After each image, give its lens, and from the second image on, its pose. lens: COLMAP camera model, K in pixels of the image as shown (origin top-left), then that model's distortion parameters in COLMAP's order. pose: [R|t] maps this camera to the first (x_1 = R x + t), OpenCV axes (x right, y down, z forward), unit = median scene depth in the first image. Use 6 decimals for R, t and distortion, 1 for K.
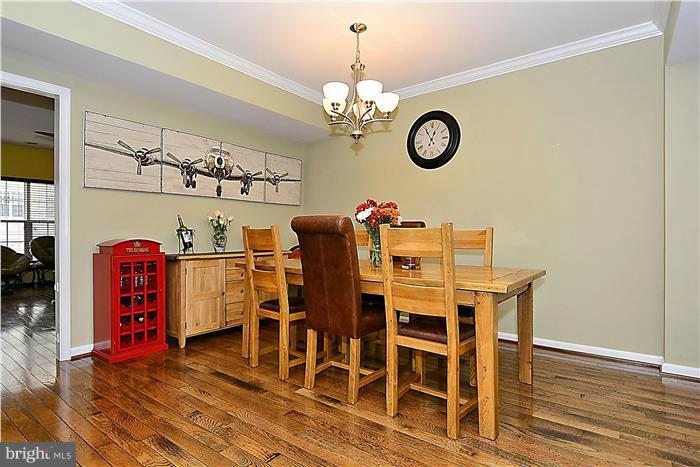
lens RADIAL K [[373.6, 0, 351.5], [0, 373.6, 234.6], [0, 0, 1]] dist [0.014237, -0.011772]
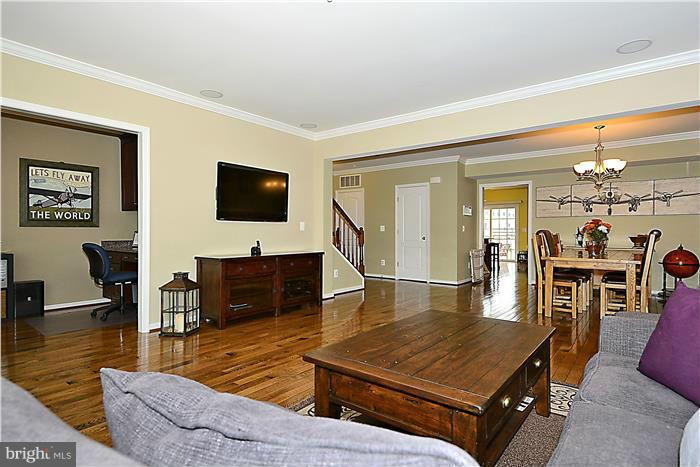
lens RADIAL K [[373.6, 0, 354.7], [0, 373.6, 232.7], [0, 0, 1]] dist [0.014237, -0.011772]
pose [[-0.021740, -0.001139, -0.999763, 1.402413], [-0.002648, 0.999996, -0.001082, -0.015988], [0.999760, 0.002624, -0.021743, -0.125249]]
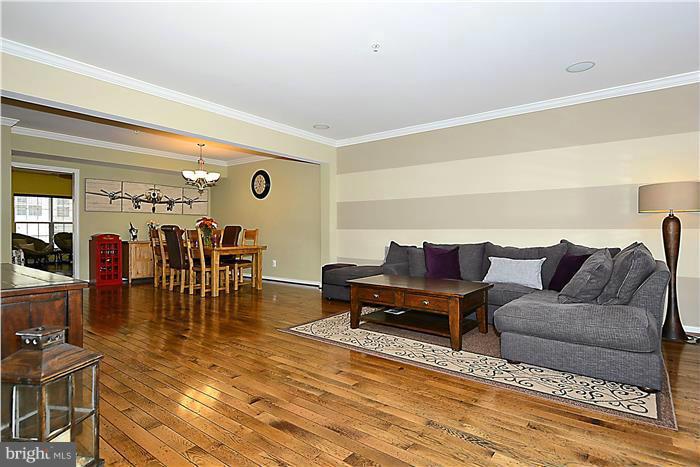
lens RADIAL K [[373.6, 0, 355.3], [0, 373.6, 231.1], [0, 0, 1]] dist [0.014237, -0.011772]
pose [[0.999990, 0.001061, -0.004339, 0.734276], [-0.001051, 0.999997, 0.002341, -0.009236], [0.004341, -0.002336, 0.999988, -0.996885]]
